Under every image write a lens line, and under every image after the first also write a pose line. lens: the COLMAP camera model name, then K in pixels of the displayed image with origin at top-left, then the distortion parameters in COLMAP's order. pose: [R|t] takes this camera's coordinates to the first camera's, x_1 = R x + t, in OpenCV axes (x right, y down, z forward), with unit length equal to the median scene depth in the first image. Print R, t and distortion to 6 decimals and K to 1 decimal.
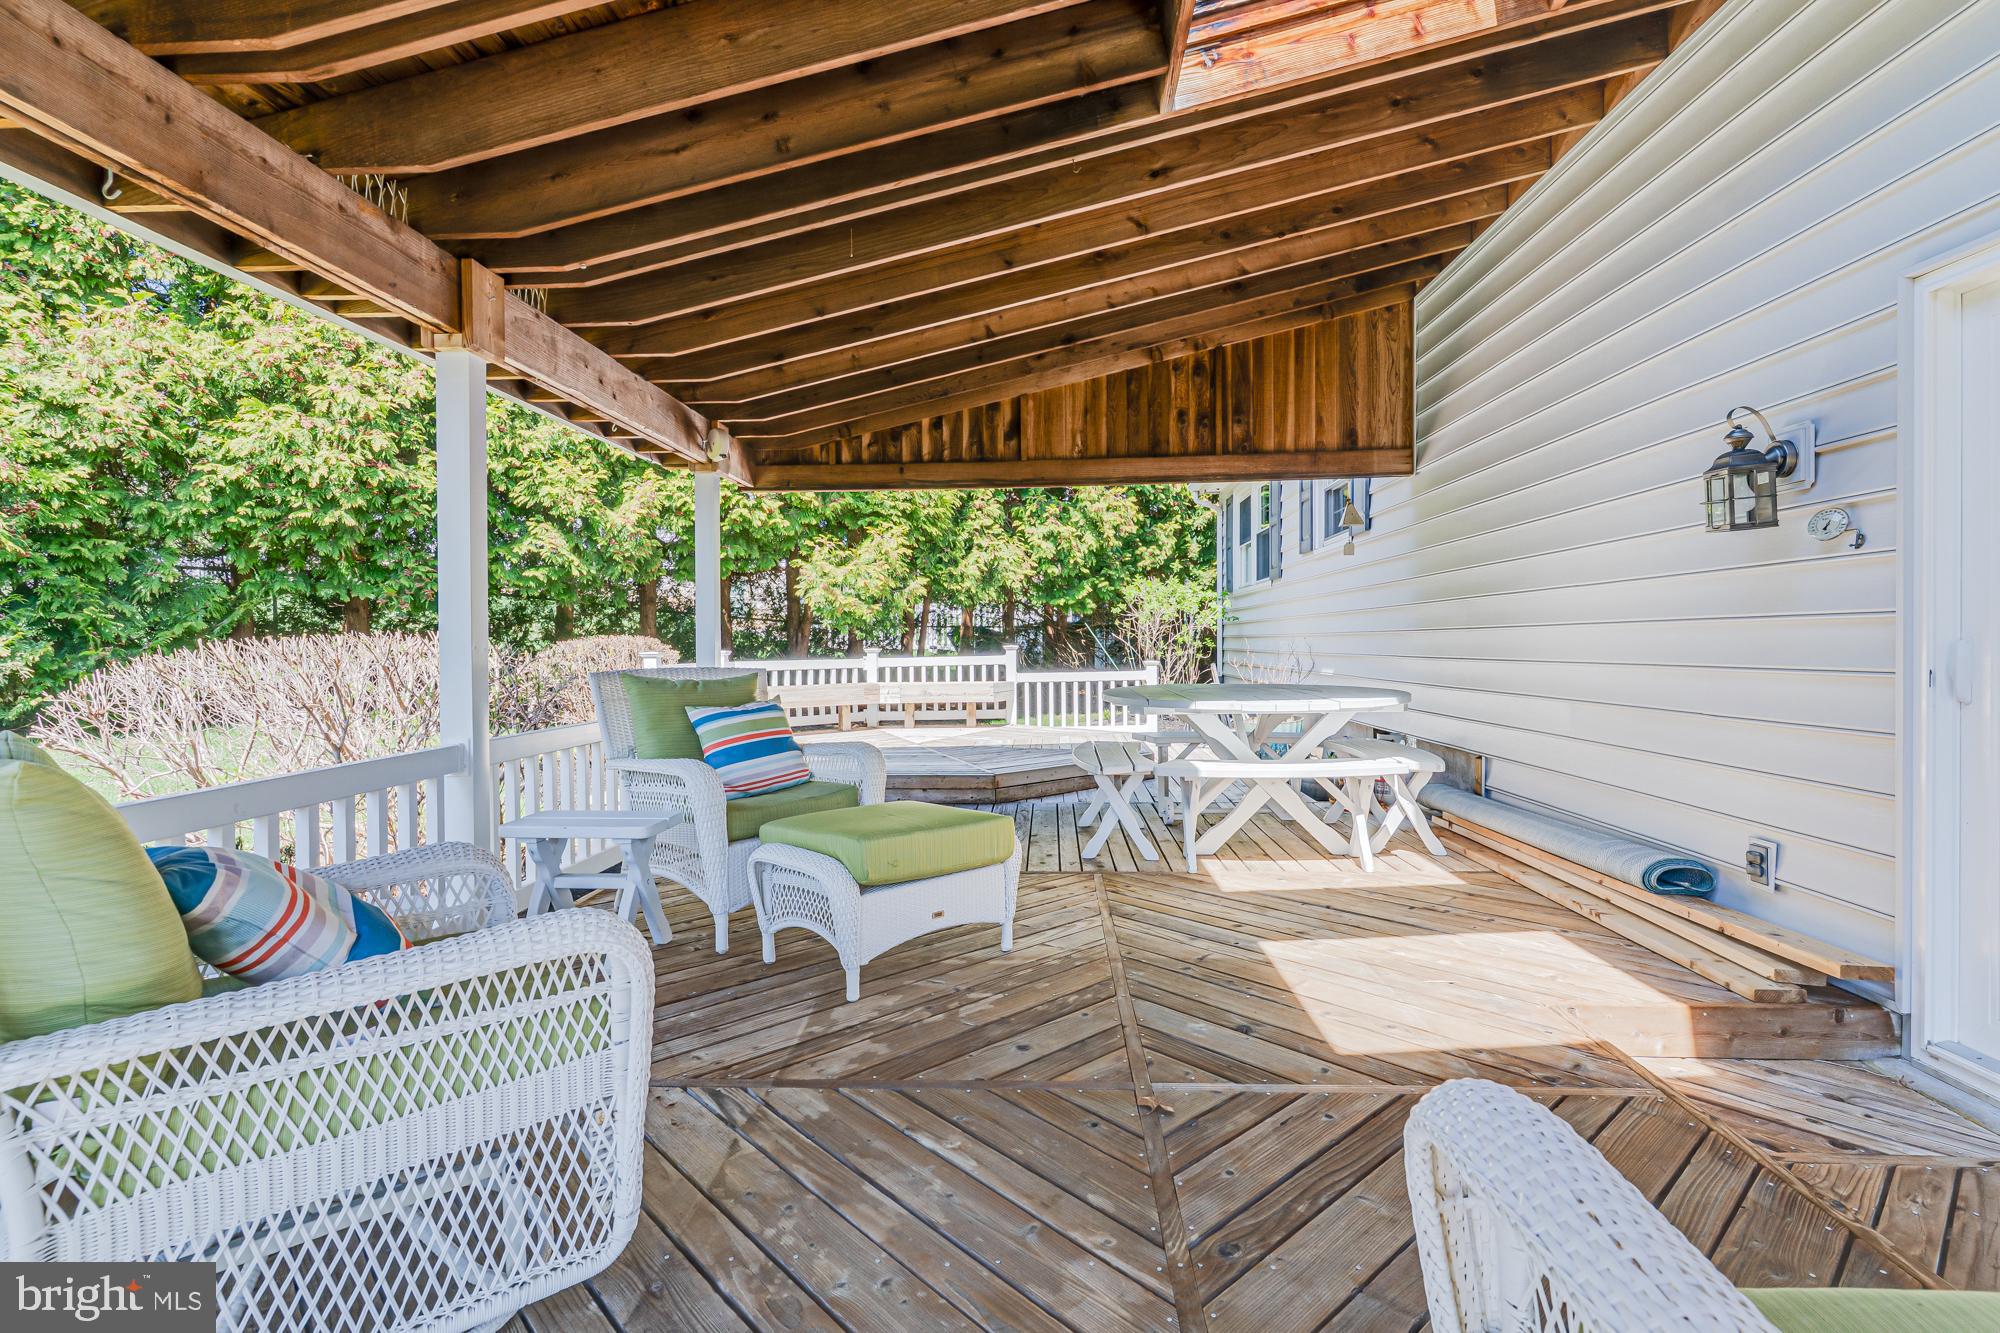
lens RADIAL K [[967.4, 0, 998.8], [0, 967.4, 650.1], [0, 0, 1]] dist [0.000226, -0.000207]
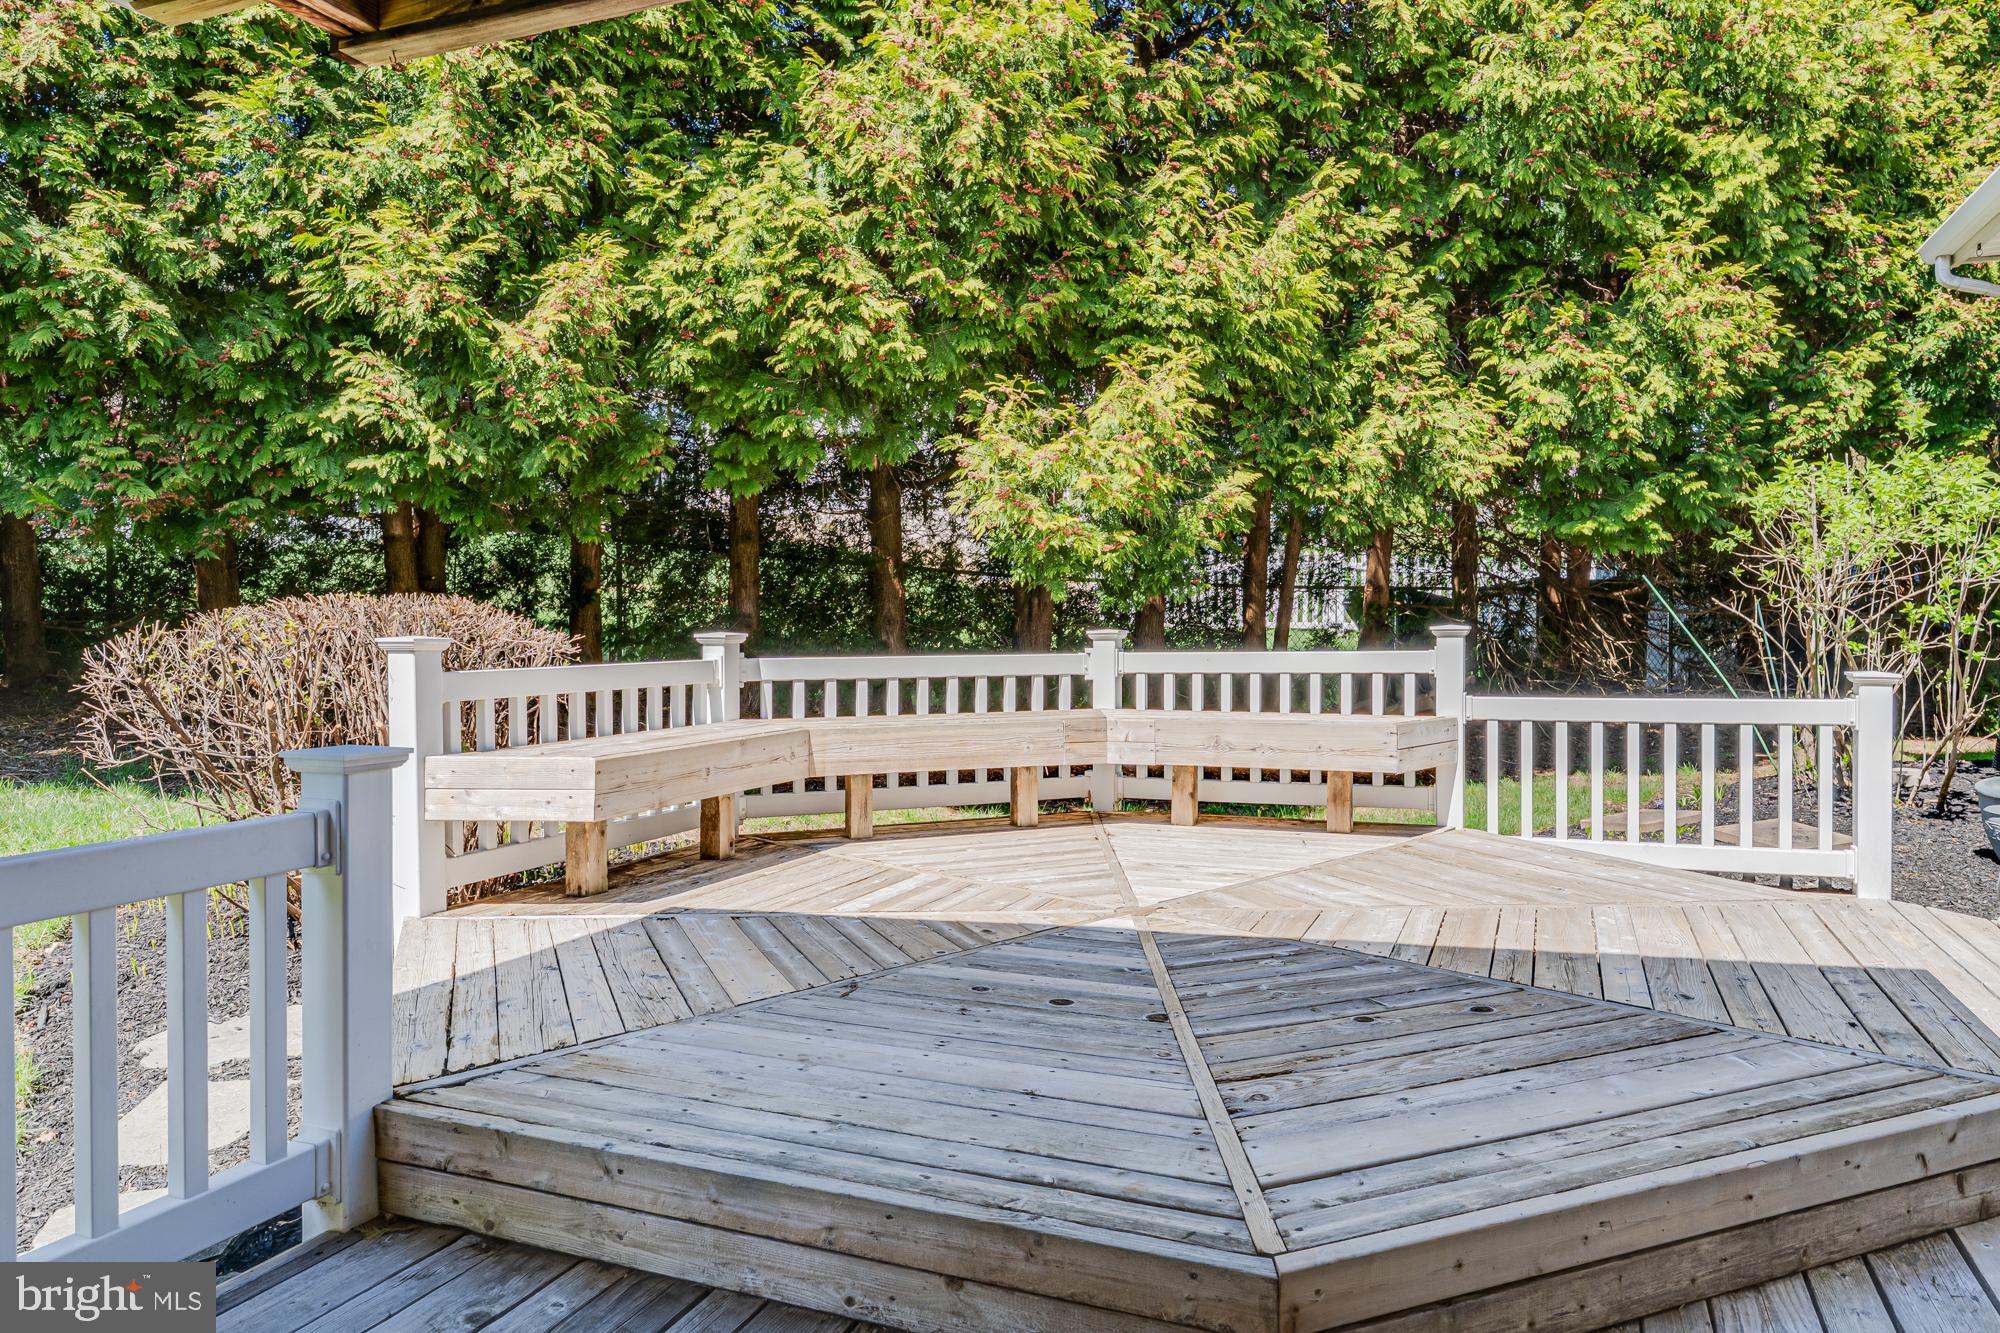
lens RADIAL K [[1402.7, 0, 927.1], [0, 1402.7, 639.1], [0, 0, 1]] dist [0.048652, -0.068607]
pose [[0.935161, 0.011591, -0.354034, 0.013639], [-0.008892, 0.999918, 0.009251, -0.002320], [0.354112, -0.005503, 0.935187, 0.320364]]
